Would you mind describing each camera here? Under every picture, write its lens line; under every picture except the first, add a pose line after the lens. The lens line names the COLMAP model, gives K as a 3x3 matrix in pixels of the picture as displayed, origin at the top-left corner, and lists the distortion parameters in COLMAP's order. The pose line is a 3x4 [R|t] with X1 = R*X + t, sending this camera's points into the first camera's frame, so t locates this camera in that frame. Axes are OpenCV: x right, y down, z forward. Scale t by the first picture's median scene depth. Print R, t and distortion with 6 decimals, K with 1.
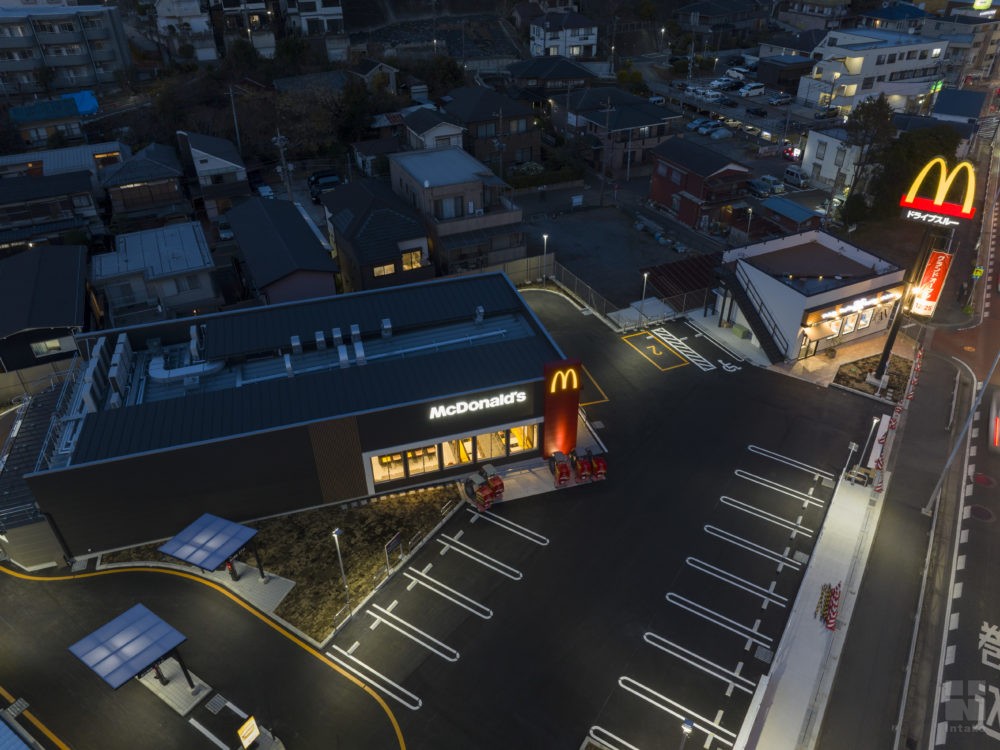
lens RADIAL K [[713.9, 0, 499.4], [0, 713.9, 380.5], [0, 0, 1]] dist [-0.063773, 0.043535]
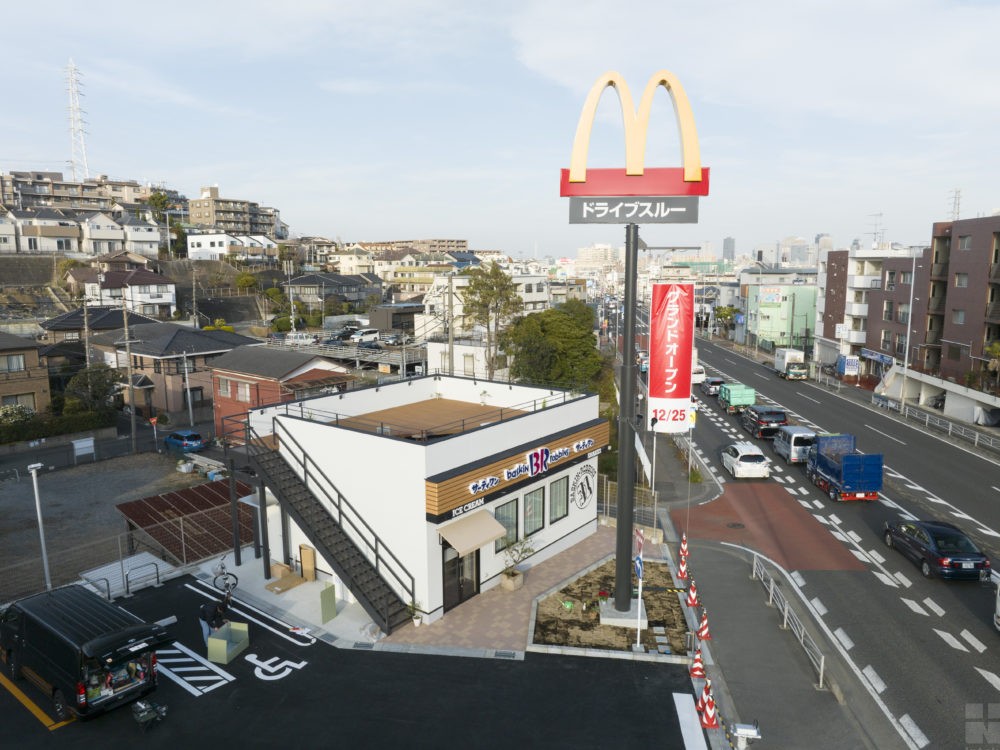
lens RADIAL K [[713.9, 0, 499.4], [0, 713.9, 380.5], [0, 0, 1]] dist [-0.063773, 0.043535]
pose [[0.894667, -0.065125, 0.441962, 0.319175], [0.249105, 0.893960, -0.372536, 0.015122], [-0.370835, 0.443390, 0.816019, 0.680247]]
